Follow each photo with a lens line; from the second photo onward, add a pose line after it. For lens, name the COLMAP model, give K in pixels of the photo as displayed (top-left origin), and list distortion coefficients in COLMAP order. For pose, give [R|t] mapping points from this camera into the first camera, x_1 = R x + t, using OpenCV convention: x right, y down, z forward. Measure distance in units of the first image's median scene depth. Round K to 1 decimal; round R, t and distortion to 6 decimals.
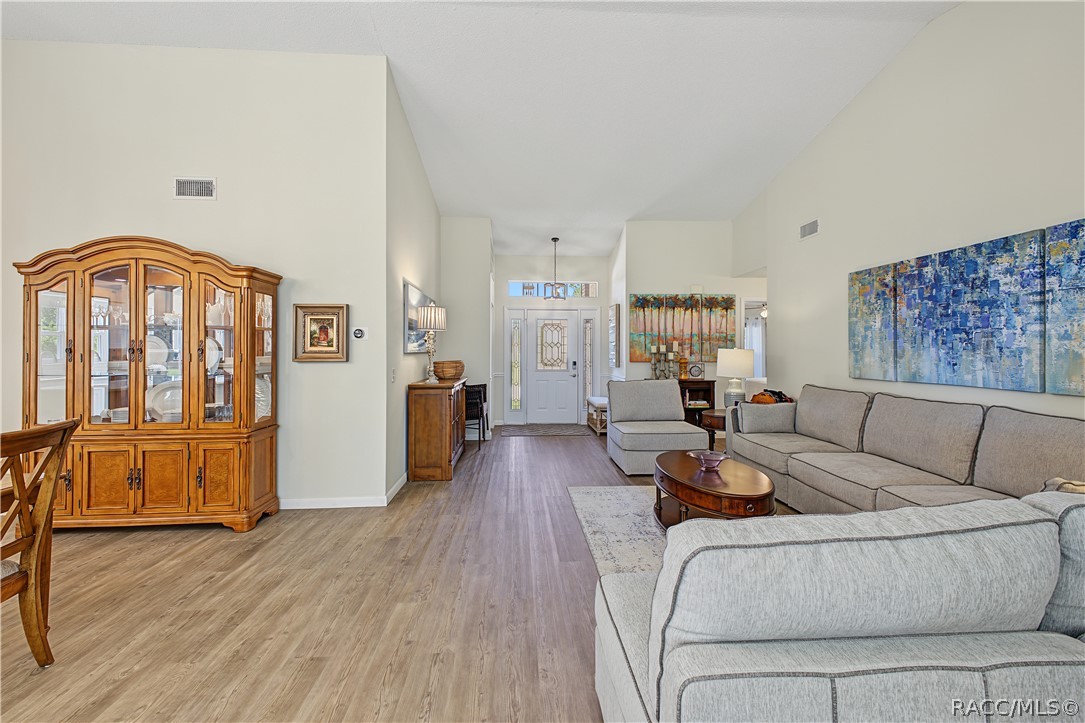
lens RADIAL K [[433.4, 0, 544.3], [0, 433.4, 350.3], [0, 0, 1]] dist [0.014143, -0.000682]
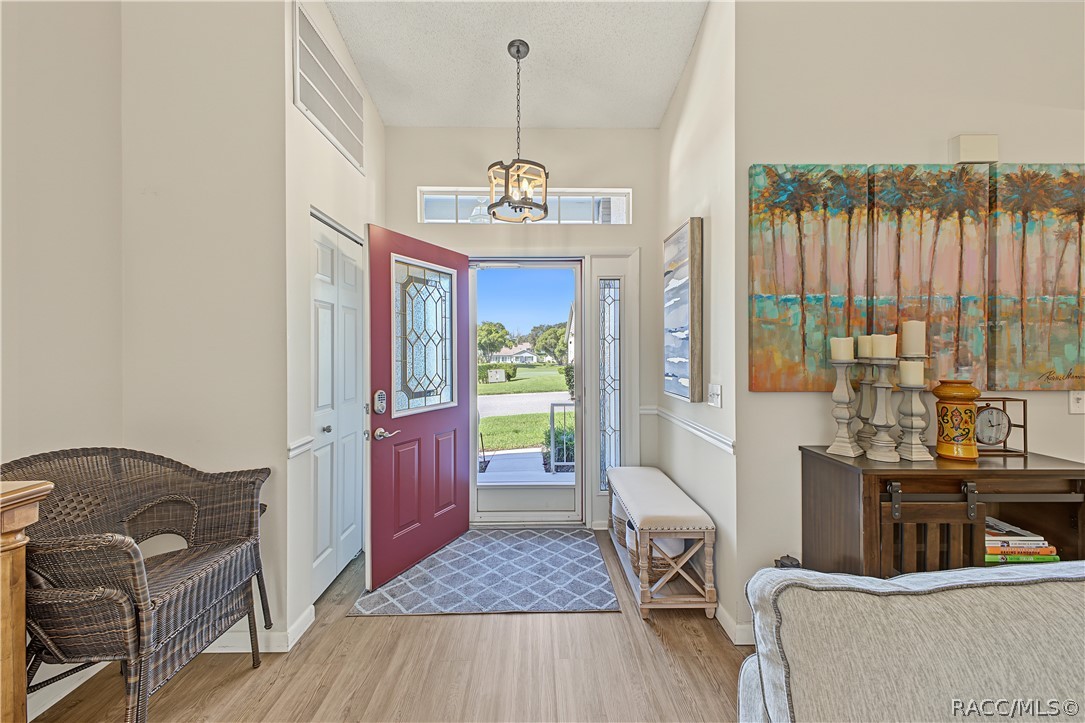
lens RADIAL K [[433.4, 0, 544.3], [0, 433.4, 350.3], [0, 0, 1]] dist [0.014143, -0.000682]
pose [[0.998977, -0.004234, -0.045013, 0.069471], [0.004160, 0.999990, -0.001721, -0.001991], [0.045020, 0.001532, 0.998985, 0.711215]]
